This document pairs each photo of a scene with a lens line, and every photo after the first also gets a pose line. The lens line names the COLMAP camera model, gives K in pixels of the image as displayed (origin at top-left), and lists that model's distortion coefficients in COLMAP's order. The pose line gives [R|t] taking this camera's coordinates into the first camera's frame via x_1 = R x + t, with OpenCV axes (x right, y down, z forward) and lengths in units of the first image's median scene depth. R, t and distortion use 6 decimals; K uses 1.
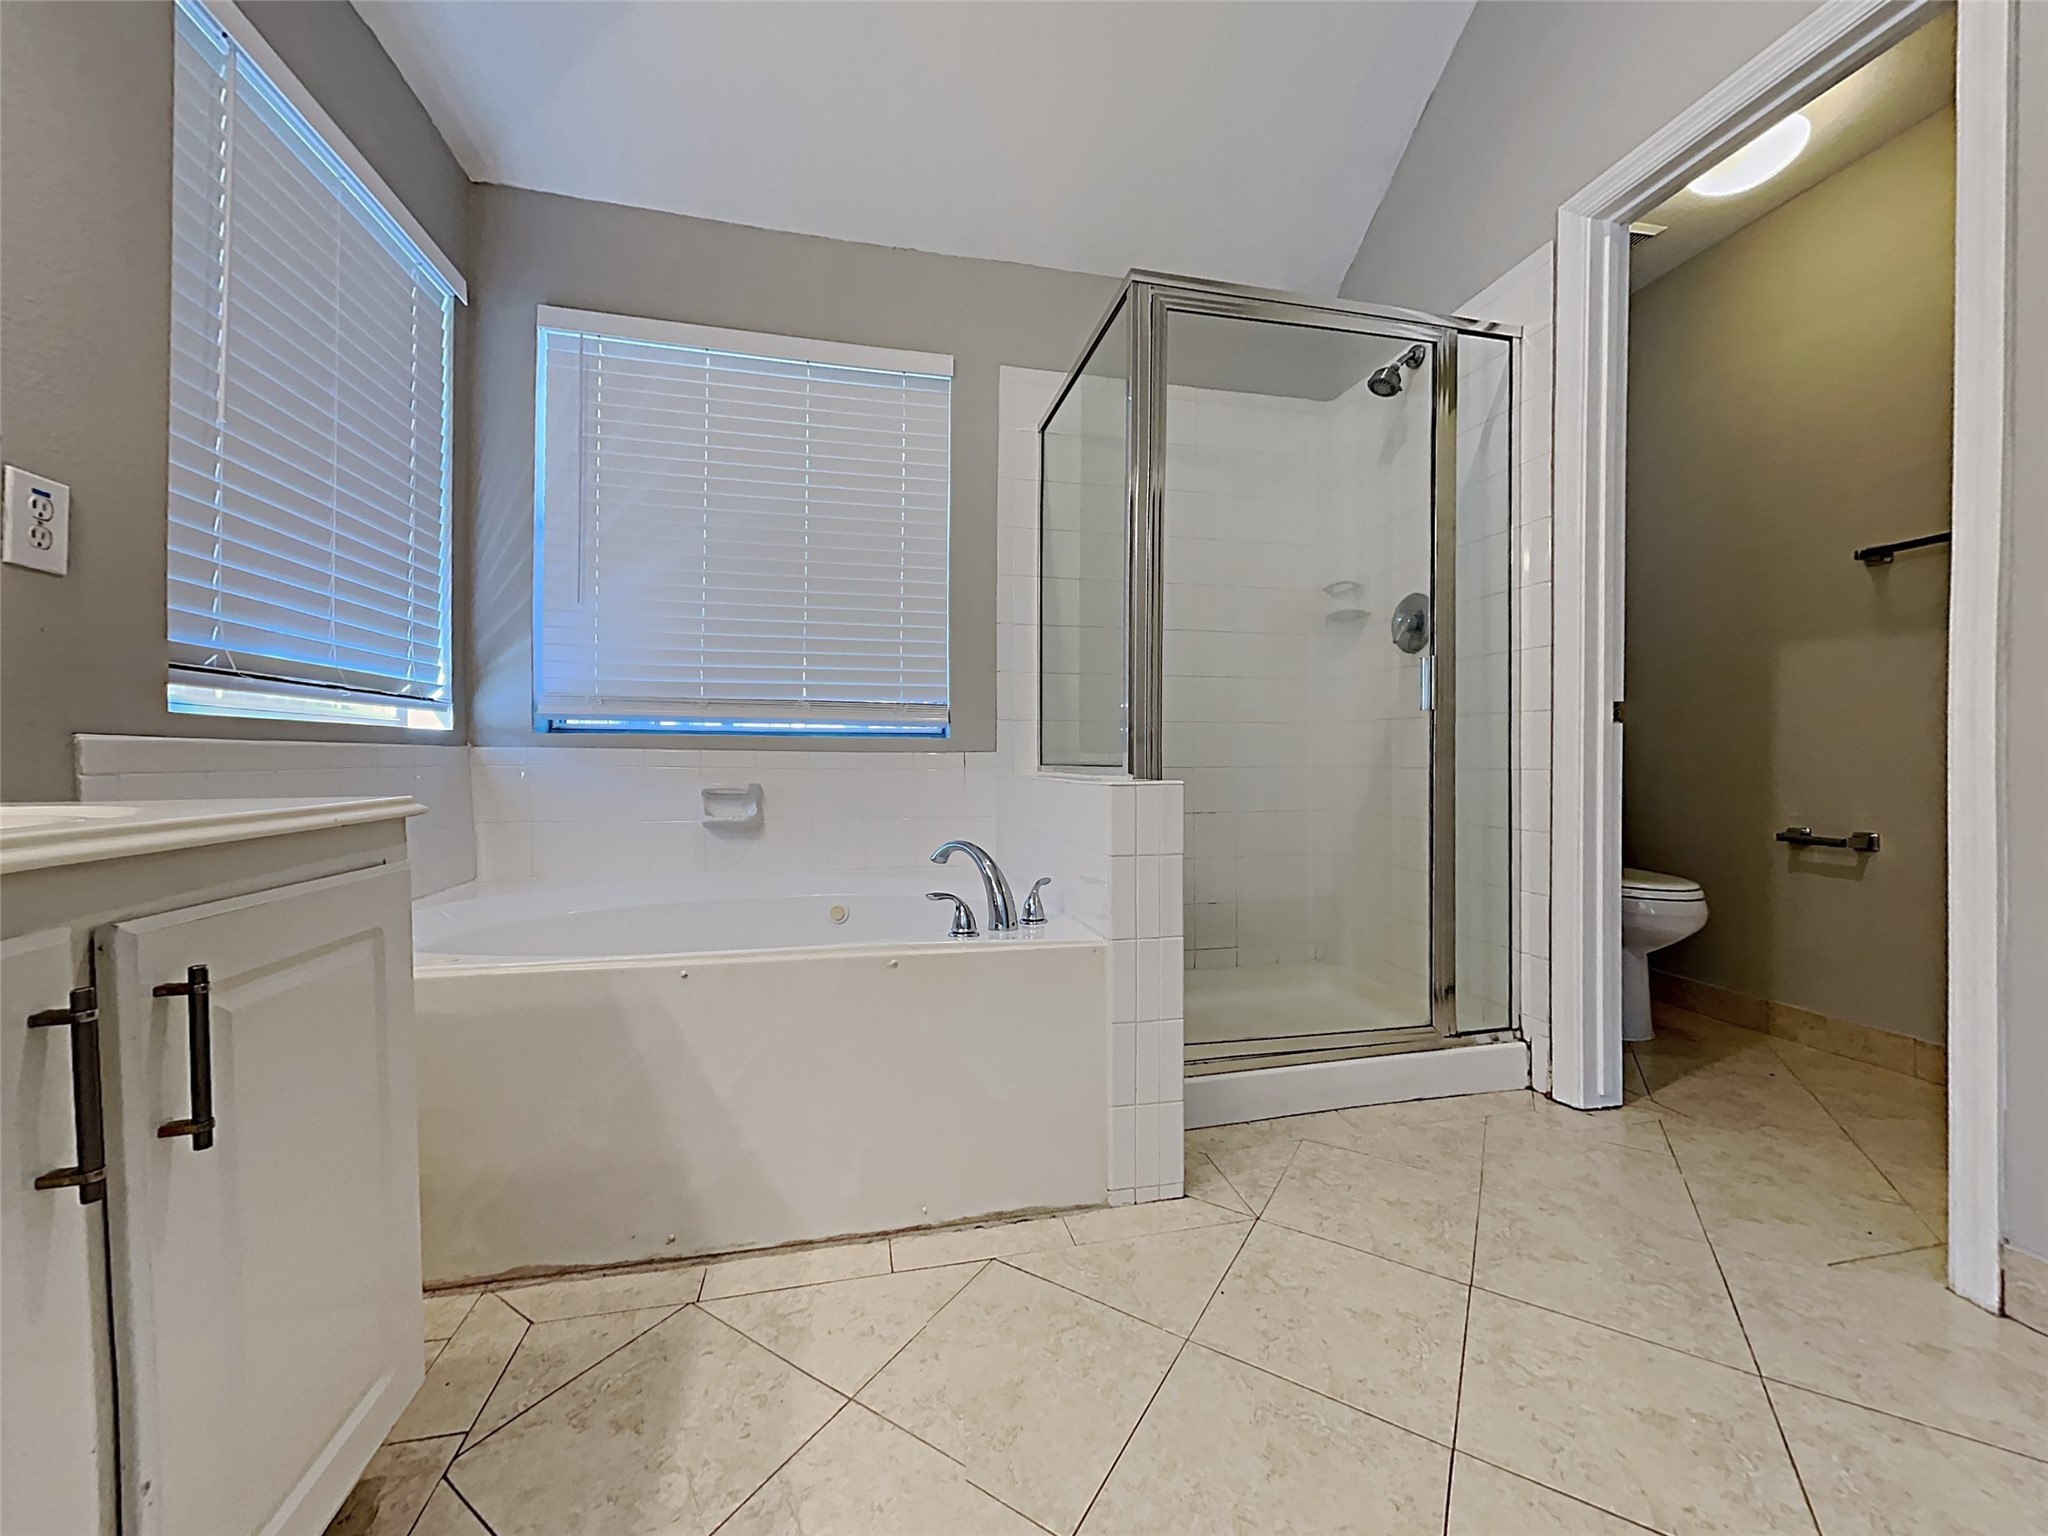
lens RADIAL K [[792.9, 0, 1042.6], [0, 792.9, 758.7], [0, 0, 1]] dist [0.000365, 0.009862]
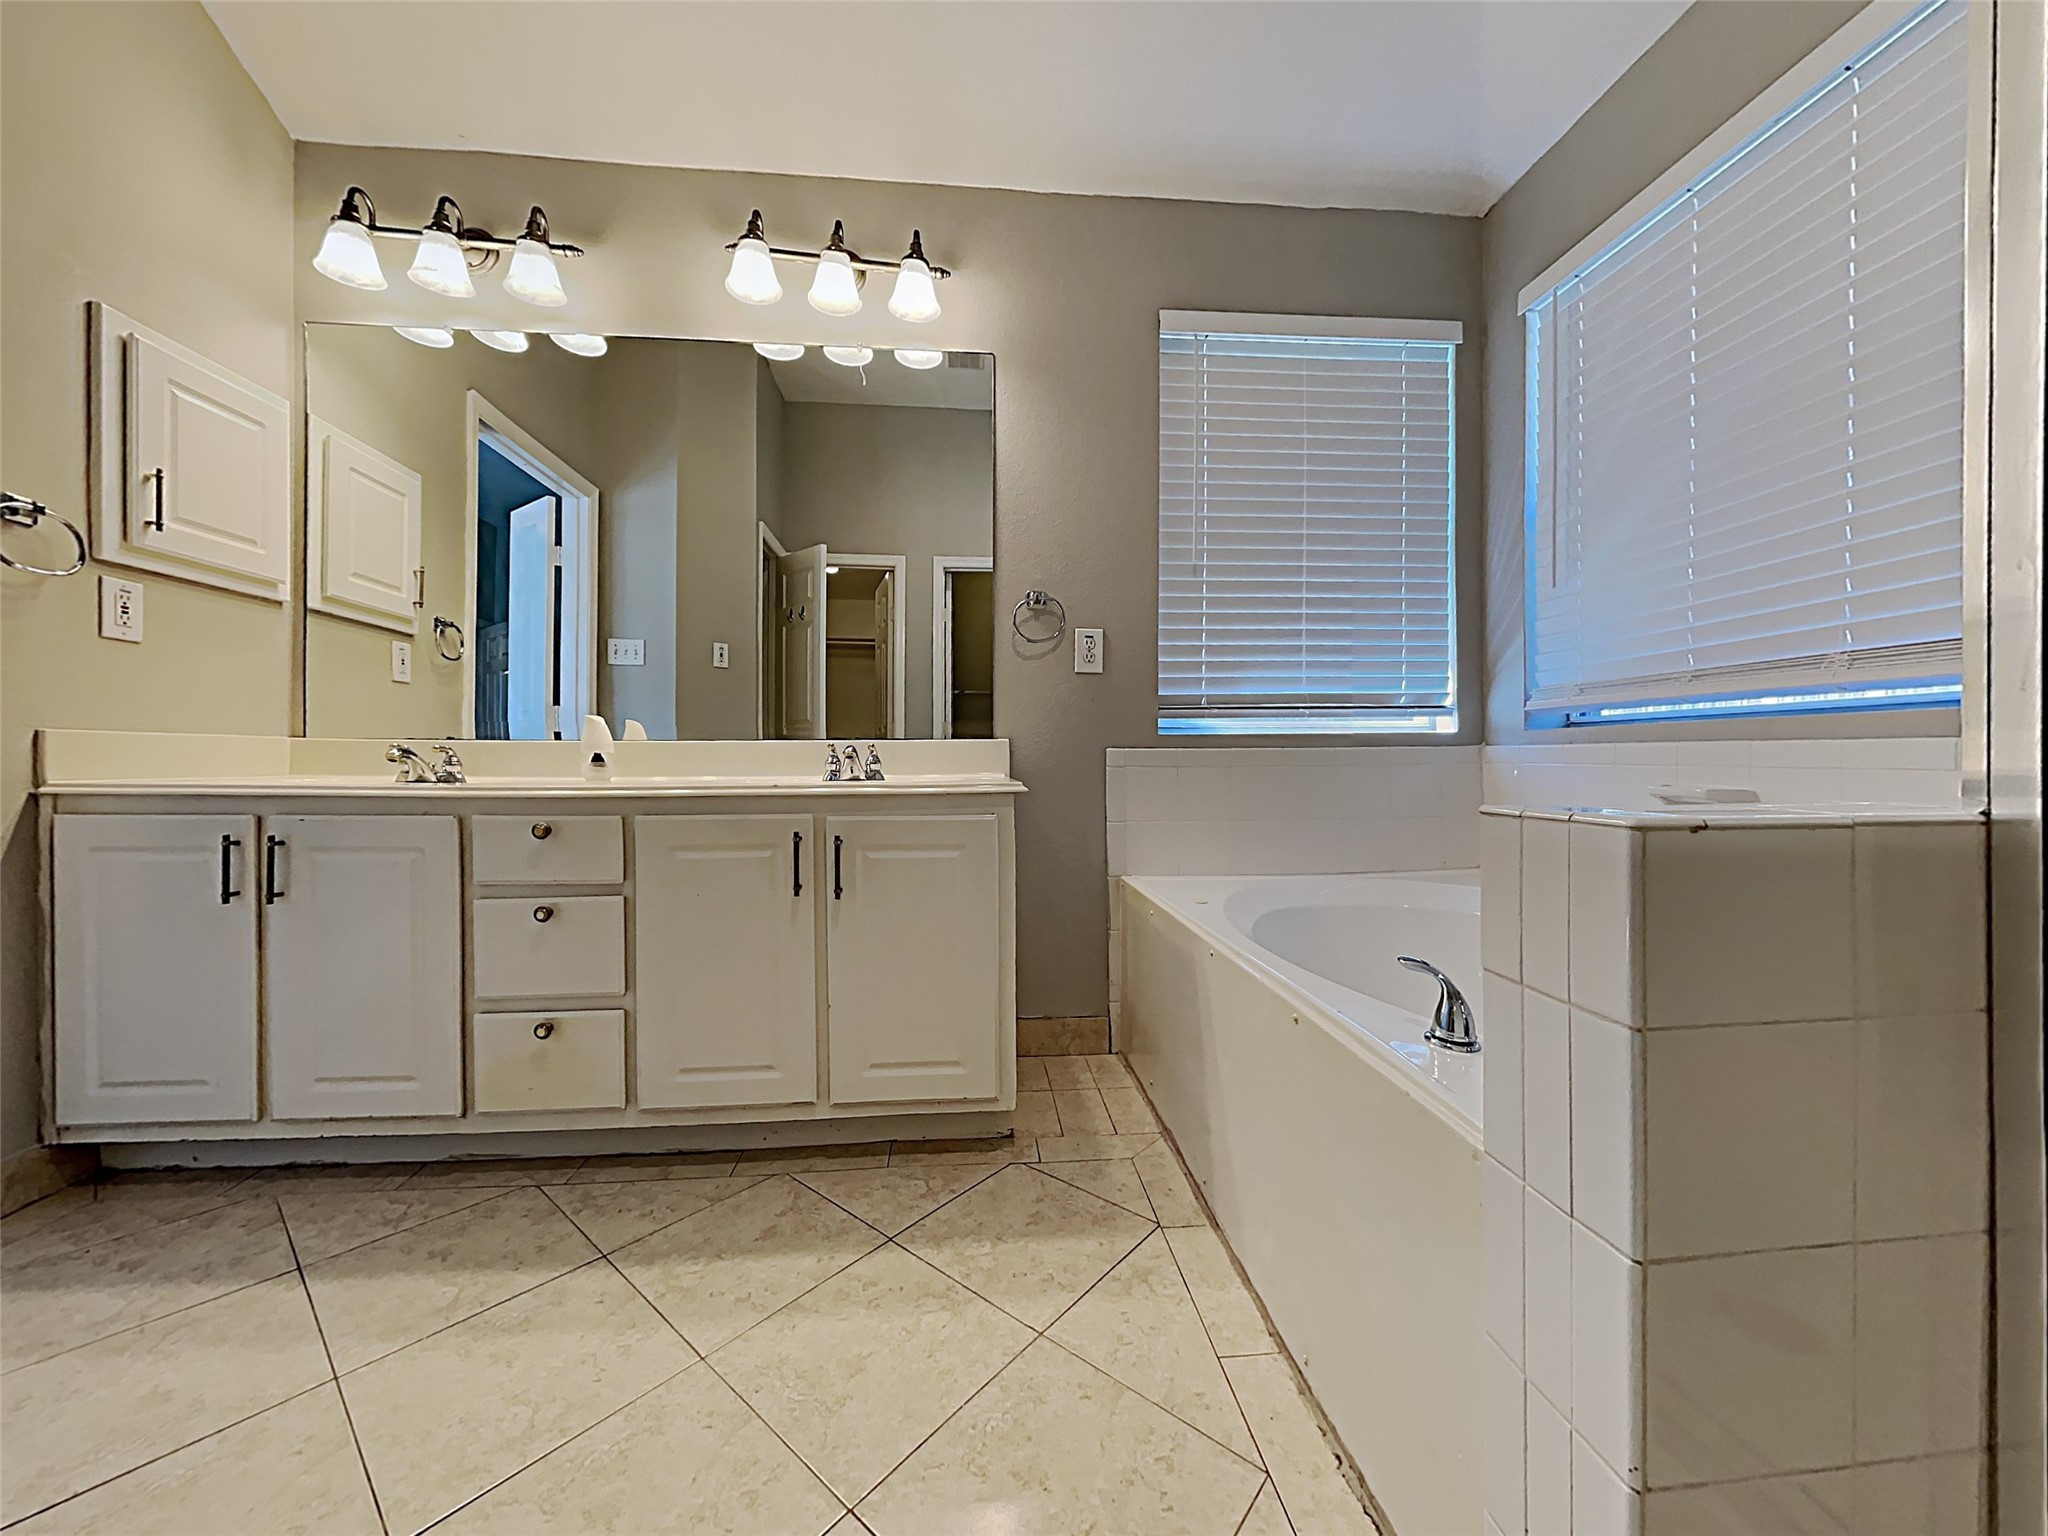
lens RADIAL K [[792.9, 0, 1042.6], [0, 792.9, 758.7], [0, 0, 1]] dist [0.000365, 0.009862]
pose [[-0.159231, -0.006744, -0.987218, 0.470536], [0.002484, 0.999971, -0.007232, 0.007459], [0.987238, -0.003604, -0.159209, 0.653195]]
